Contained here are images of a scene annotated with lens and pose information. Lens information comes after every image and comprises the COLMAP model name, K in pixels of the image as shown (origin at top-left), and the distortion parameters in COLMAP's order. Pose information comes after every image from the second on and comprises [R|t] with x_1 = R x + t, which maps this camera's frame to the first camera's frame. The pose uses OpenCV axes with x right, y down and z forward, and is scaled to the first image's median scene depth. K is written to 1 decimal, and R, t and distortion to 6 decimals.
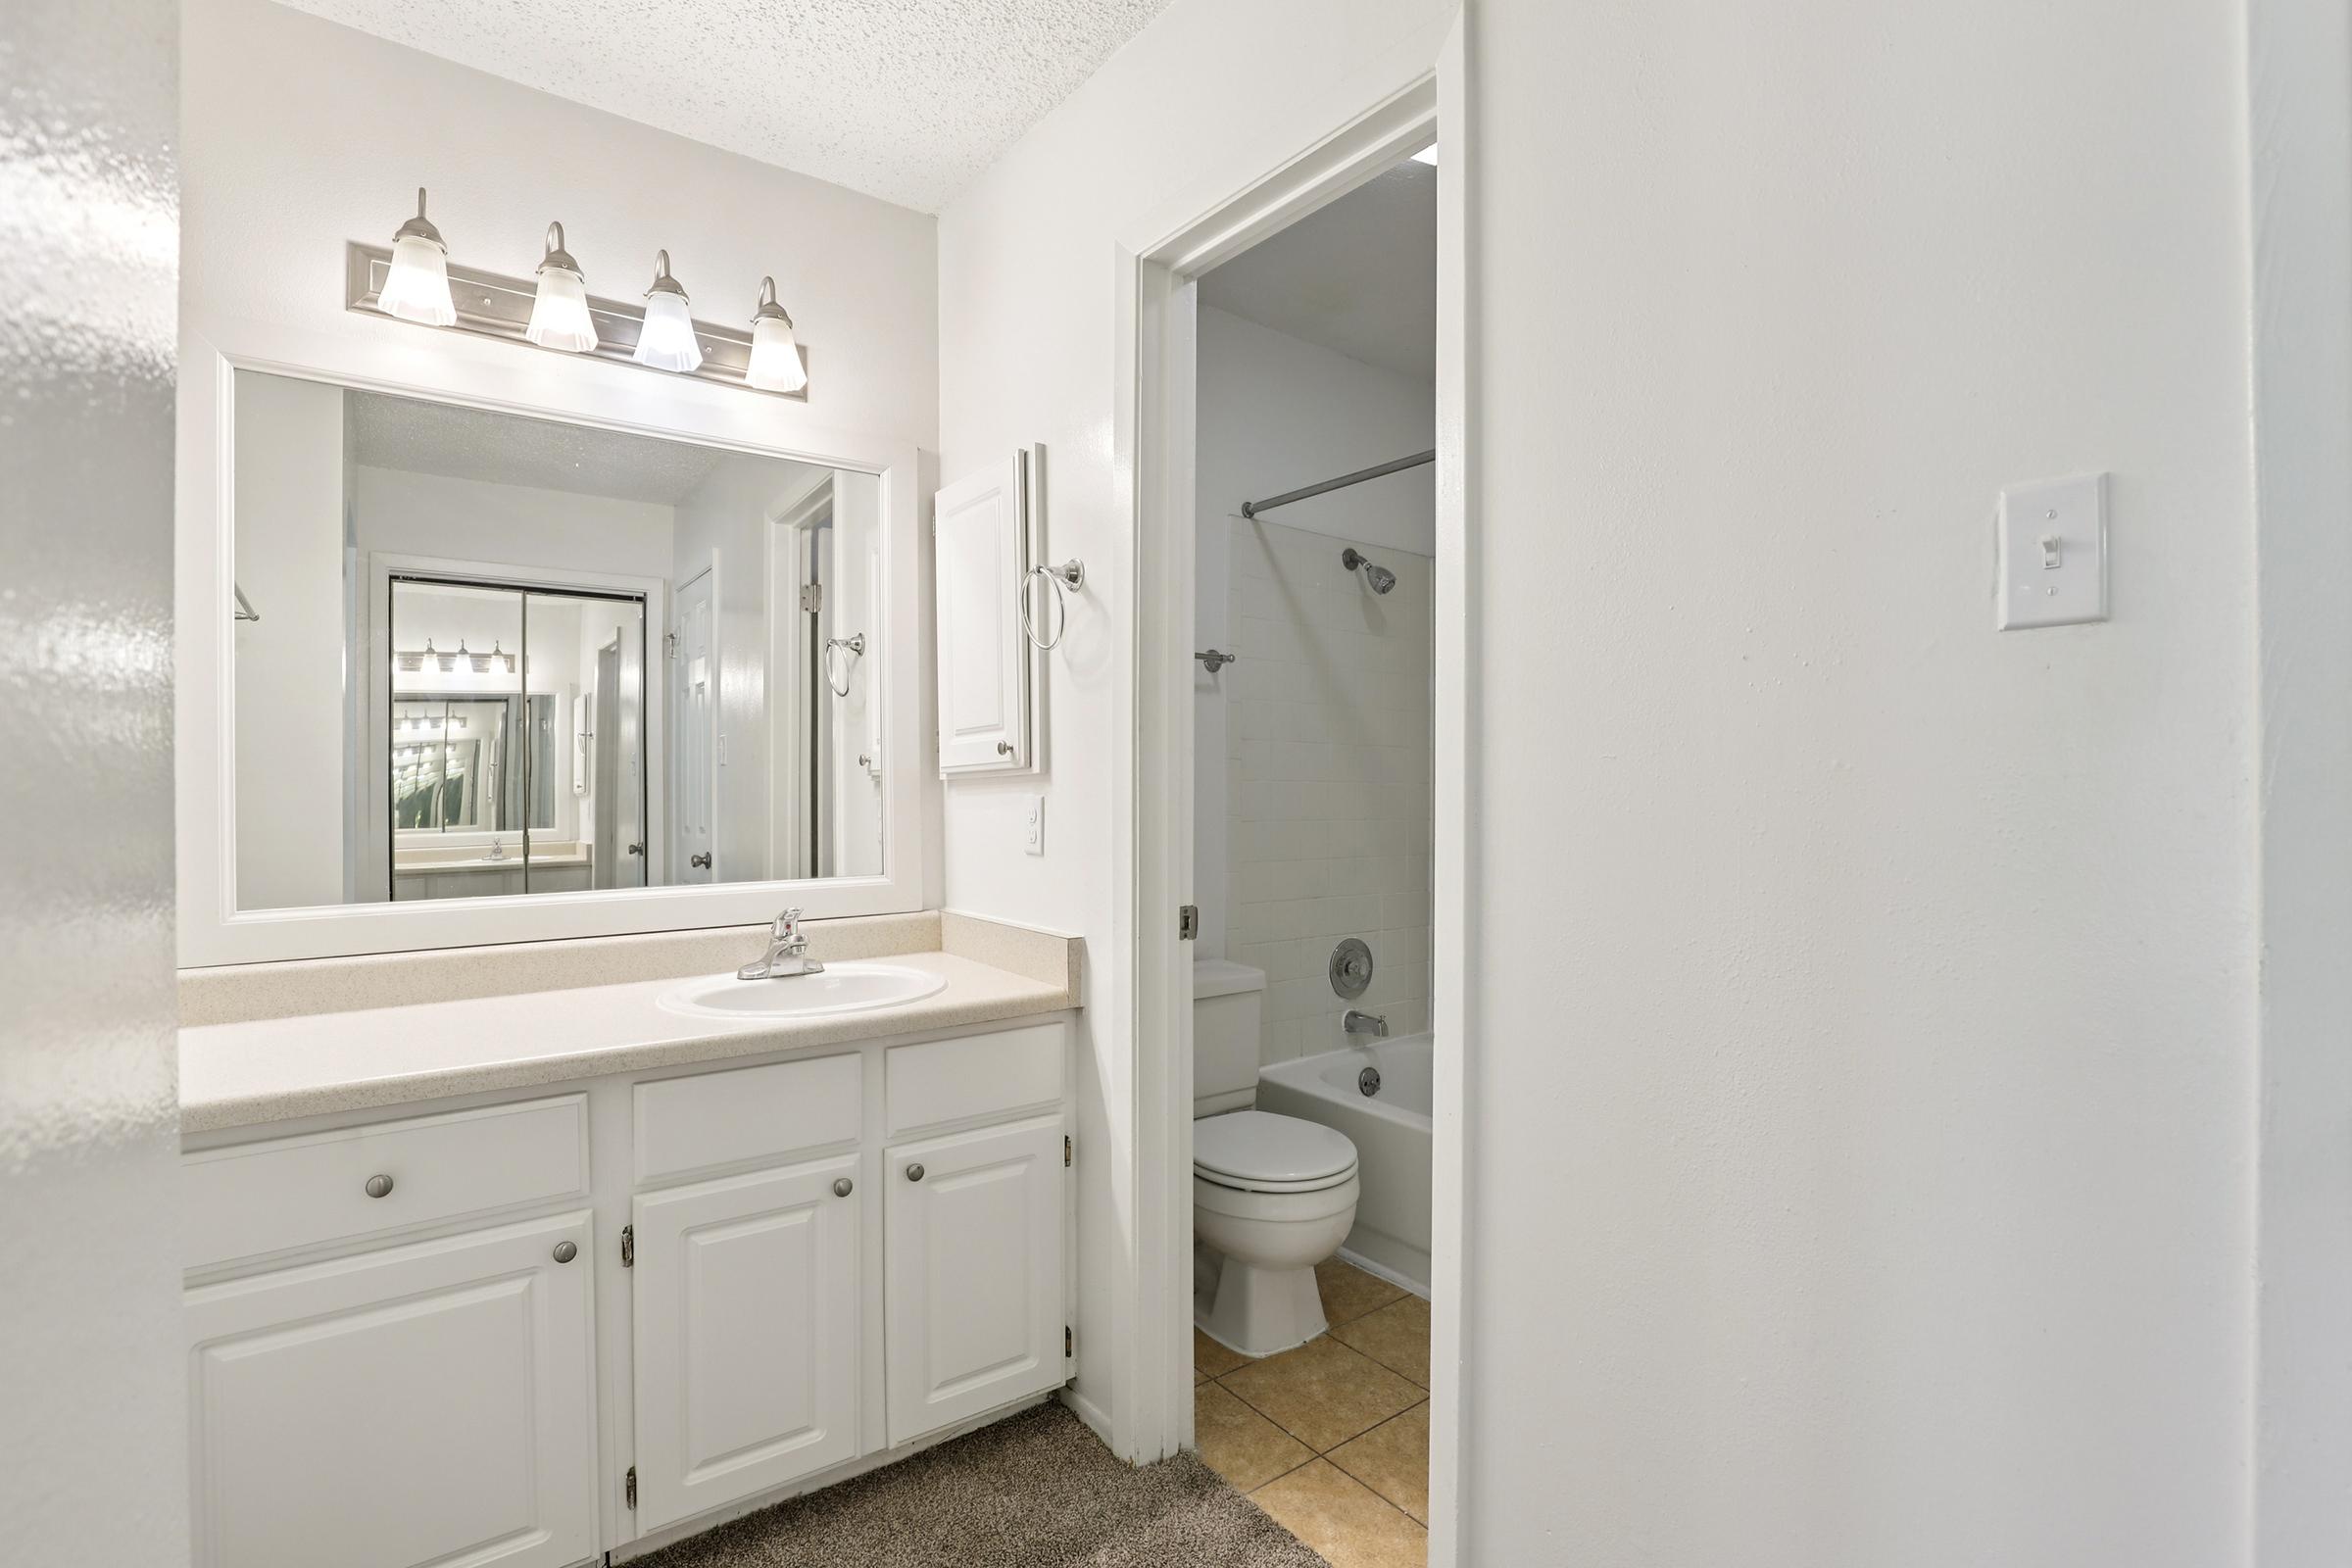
lens RADIAL K [[1100.1, 0, 1202.4], [0, 1100.1, 796.5], [0, 0, 1]] dist [-0.042466, 0.009805]
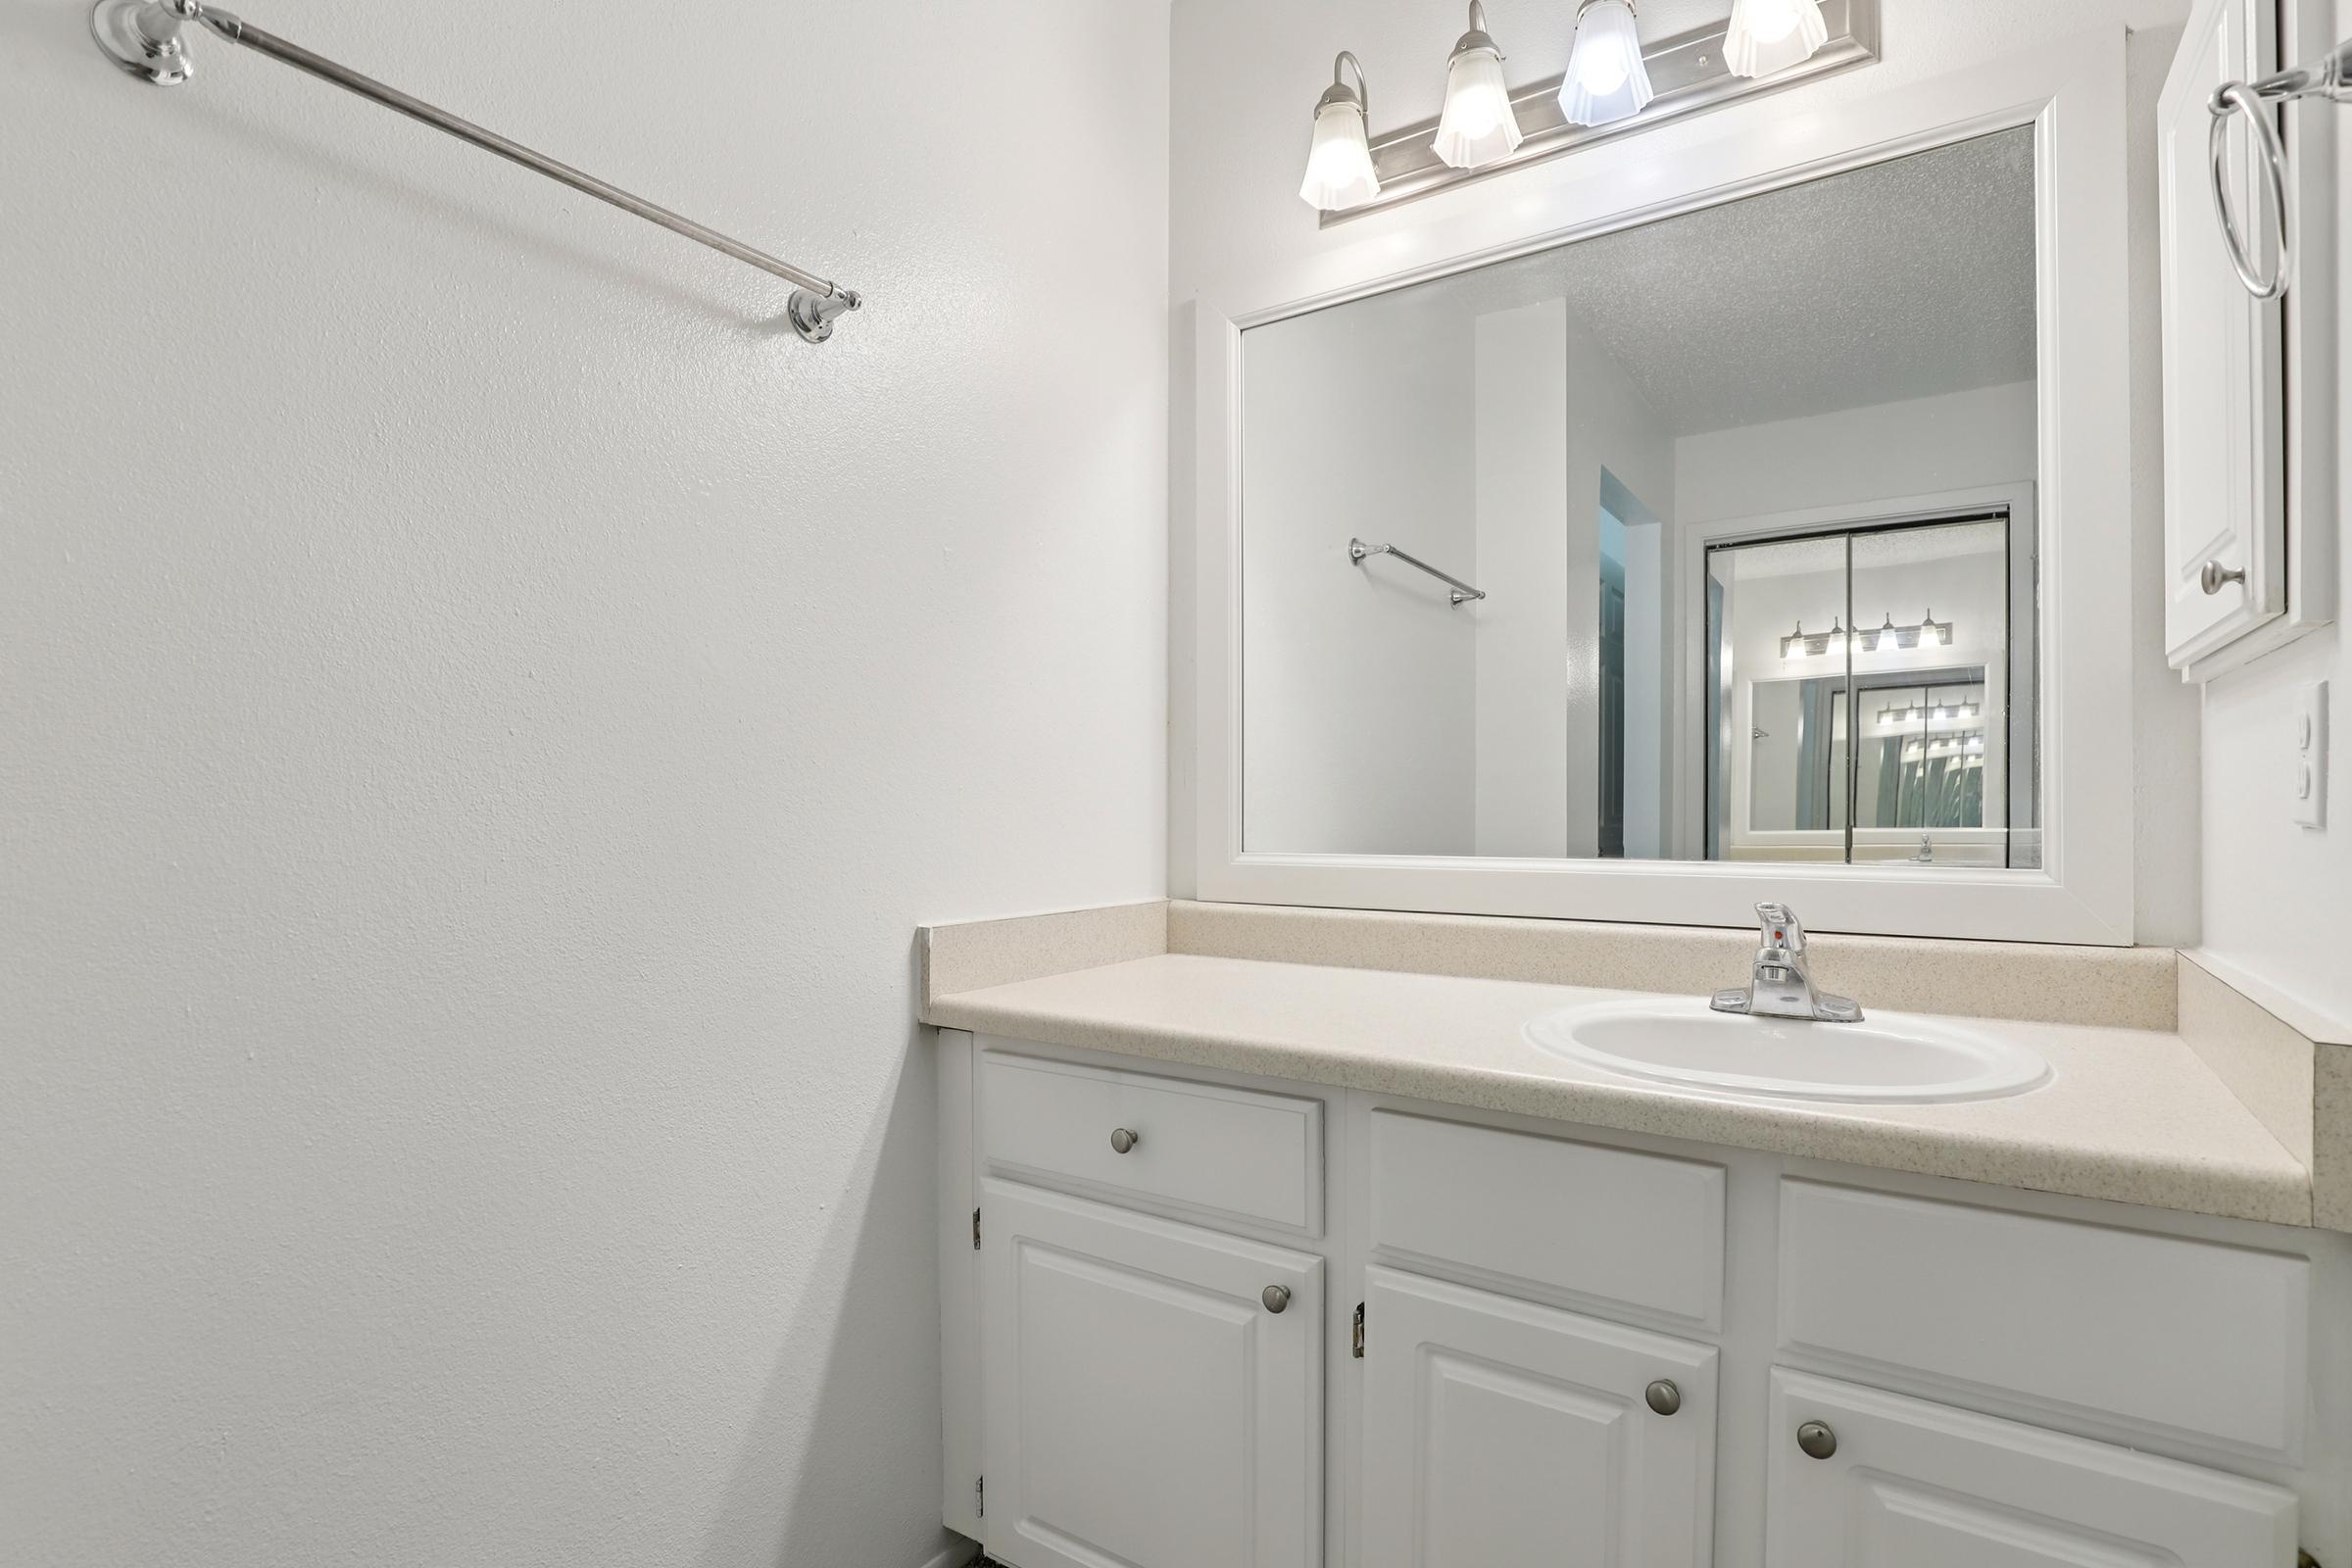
lens RADIAL K [[1145.9, 0, 1162.6], [0, 1145.9, 822.1], [0, 0, 1]] dist [-0.020312, 0.000025]
pose [[0.312639, 0.020069, -0.949660, 0.117824], [-0.007698, 0.999797, 0.018594, 0.050180], [0.949841, 0.001497, 0.312730, 0.507970]]
